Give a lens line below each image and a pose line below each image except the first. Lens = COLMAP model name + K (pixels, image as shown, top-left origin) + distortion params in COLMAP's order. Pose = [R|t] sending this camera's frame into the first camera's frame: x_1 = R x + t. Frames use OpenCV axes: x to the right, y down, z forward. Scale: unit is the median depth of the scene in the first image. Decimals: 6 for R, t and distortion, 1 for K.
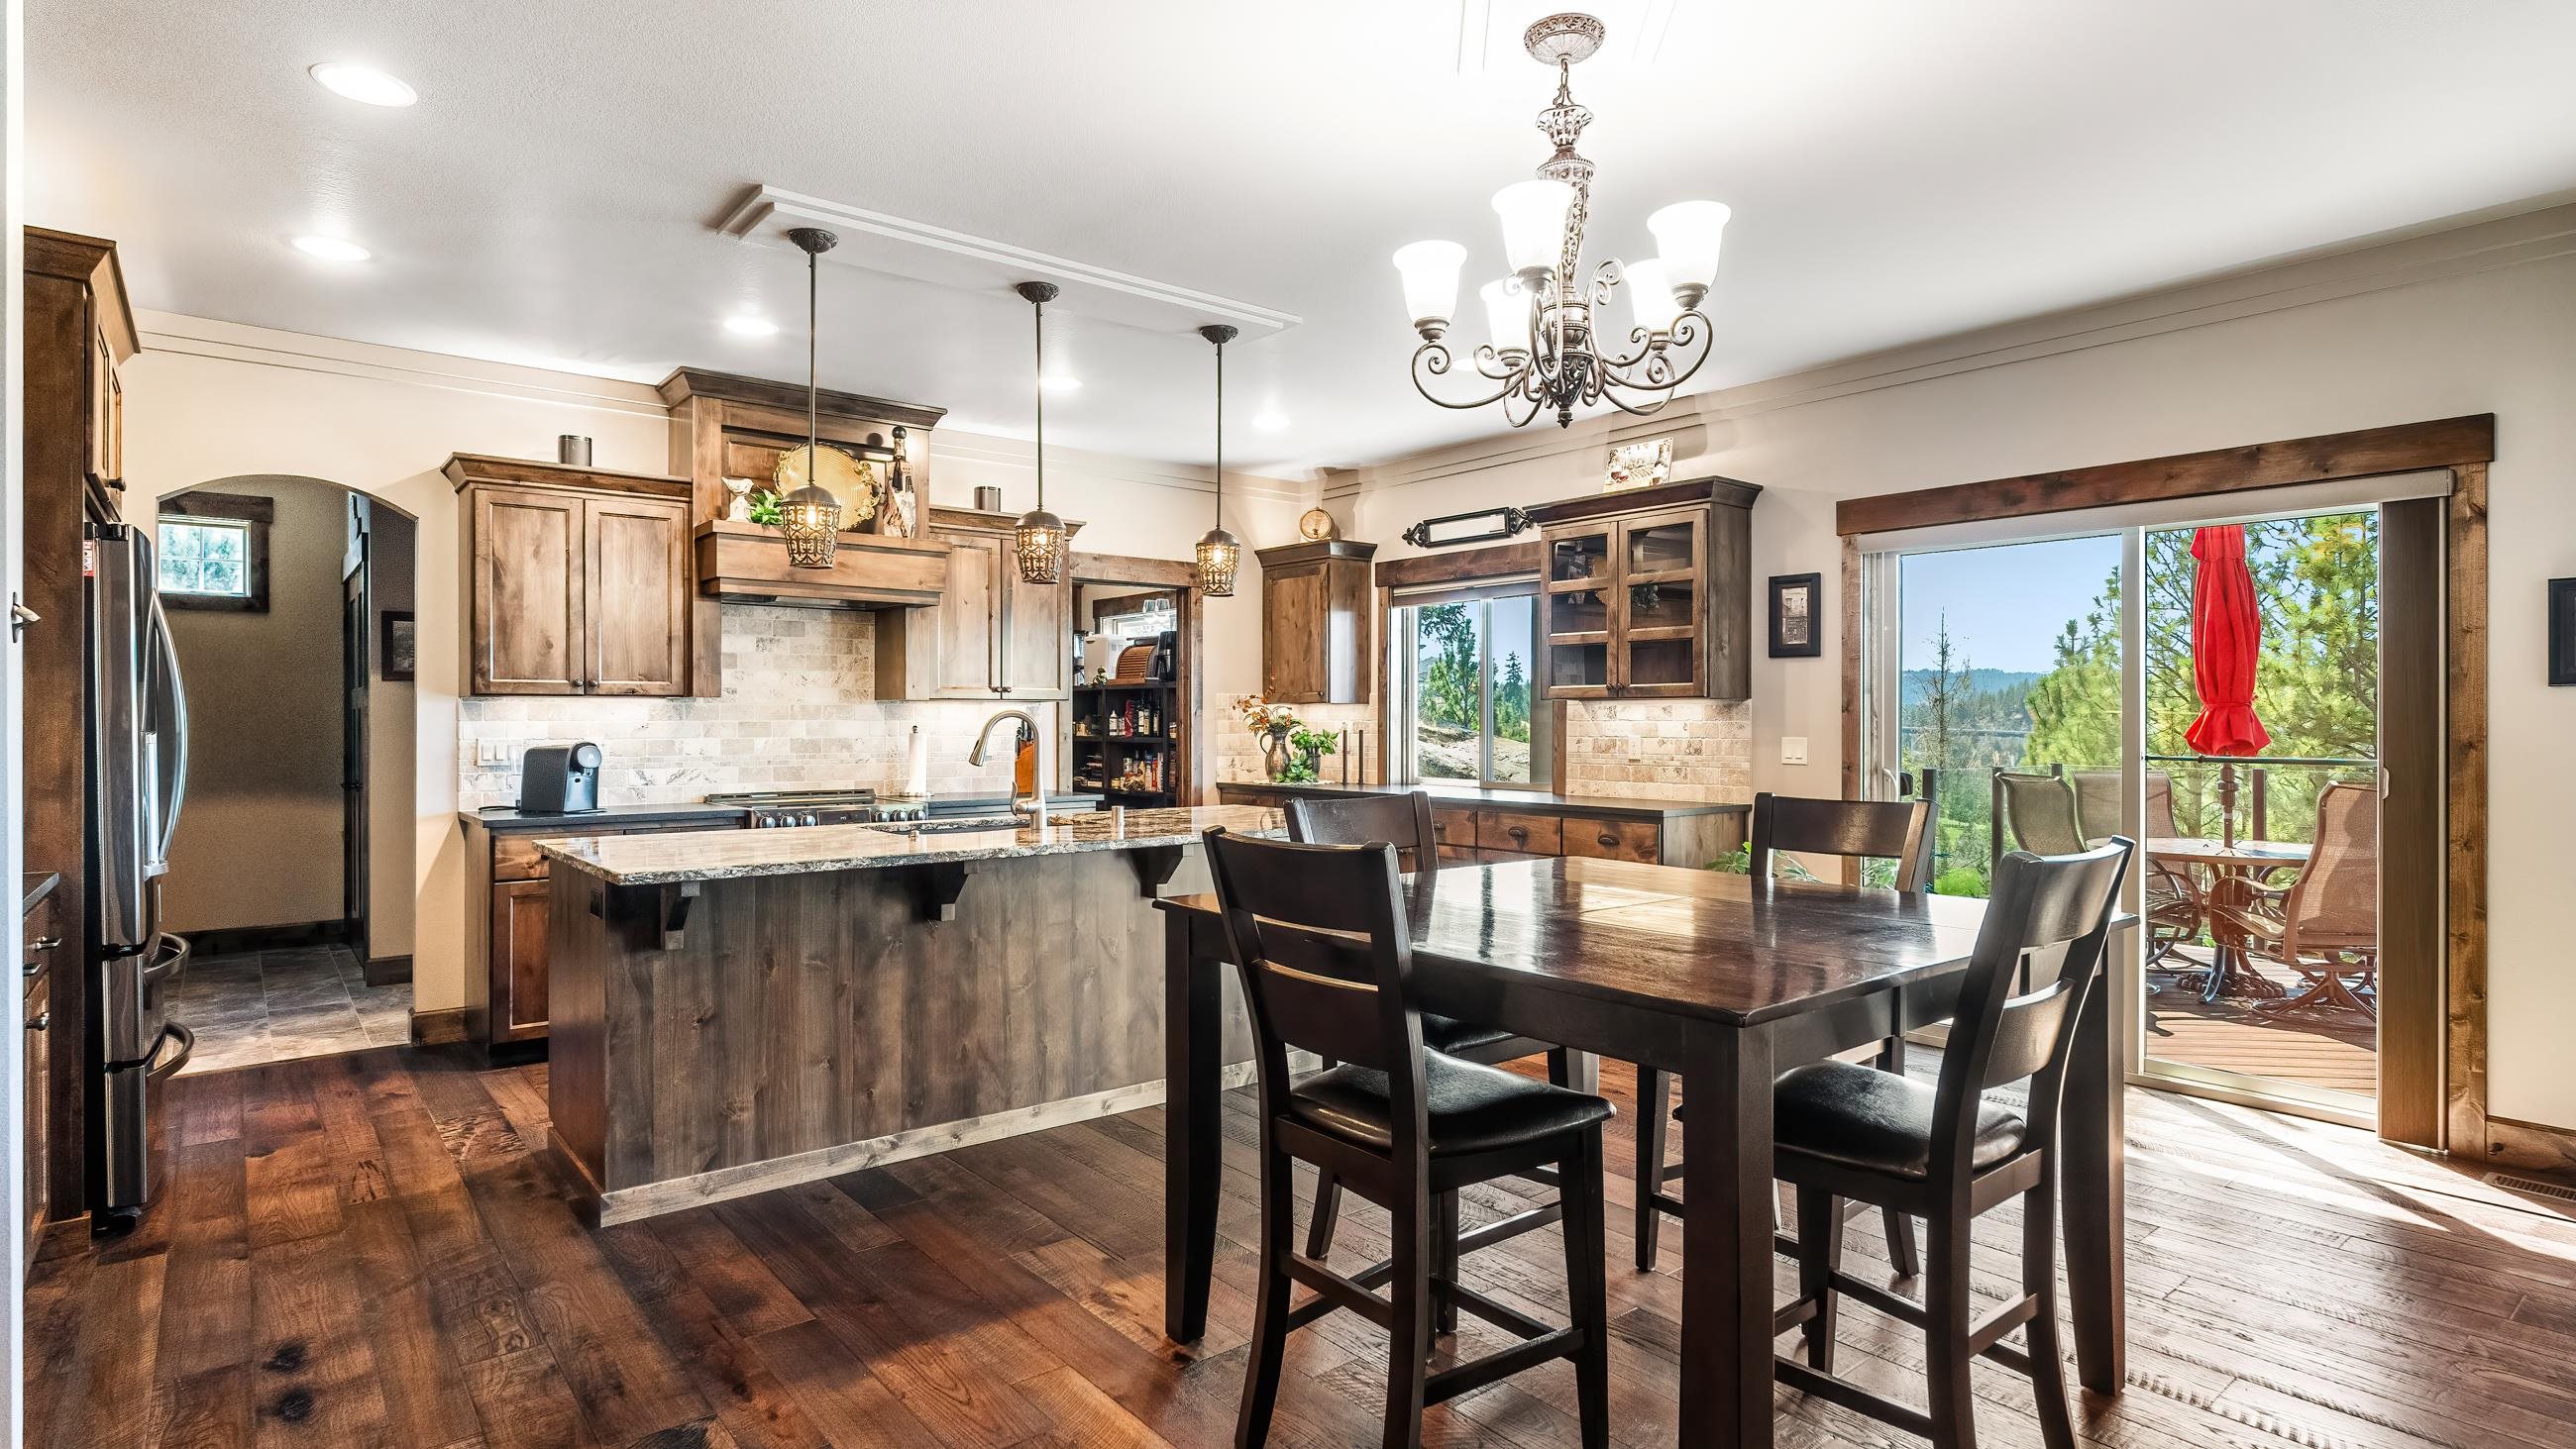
lens RADIAL K [[1347.6, 0, 1288.7], [0, 1347.6, 719.0], [0, 0, 1]] dist [0.004743, 0.000719]
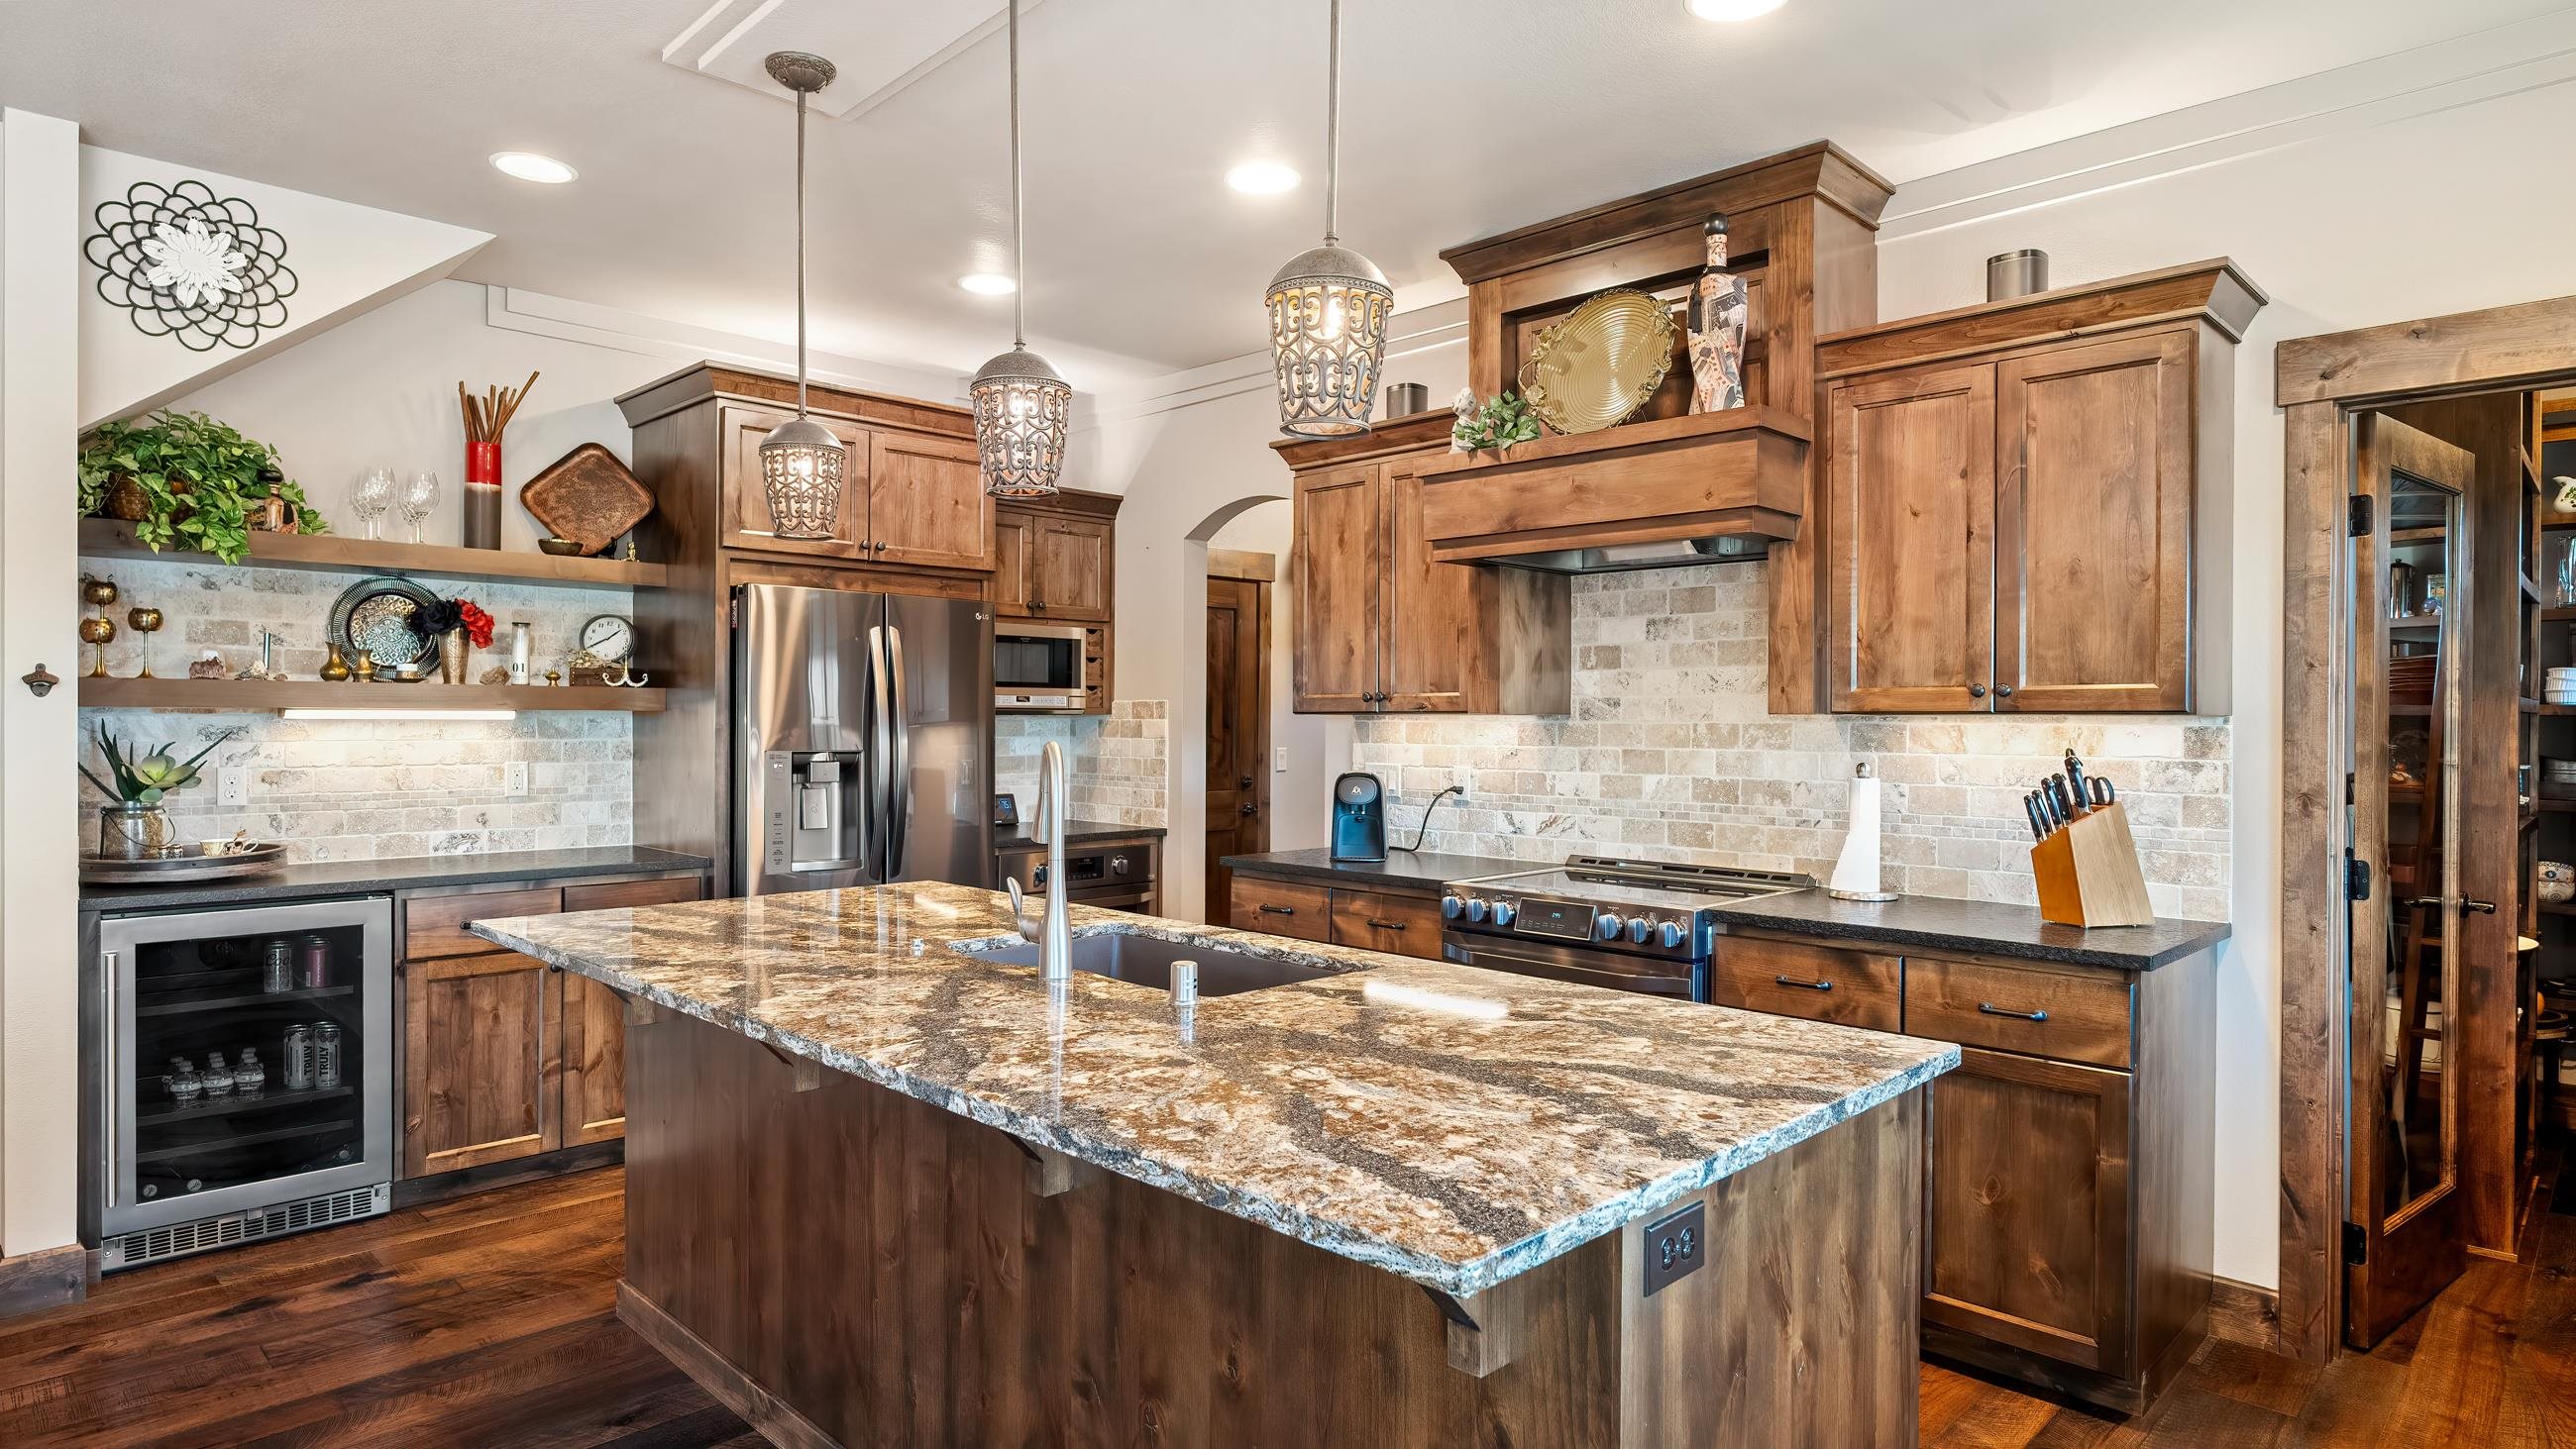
lens RADIAL K [[1378.2, 0, 1289.0], [0, 1378.2, 730.0], [0, 0, 1]] dist [-0.008486, -0.000018]
pose [[0.107674, 0.002302, -0.994184, 0.245418], [-0.007790, 0.999969, 0.001472, -0.006998], [0.994156, 0.007587, 0.107688, 0.757588]]
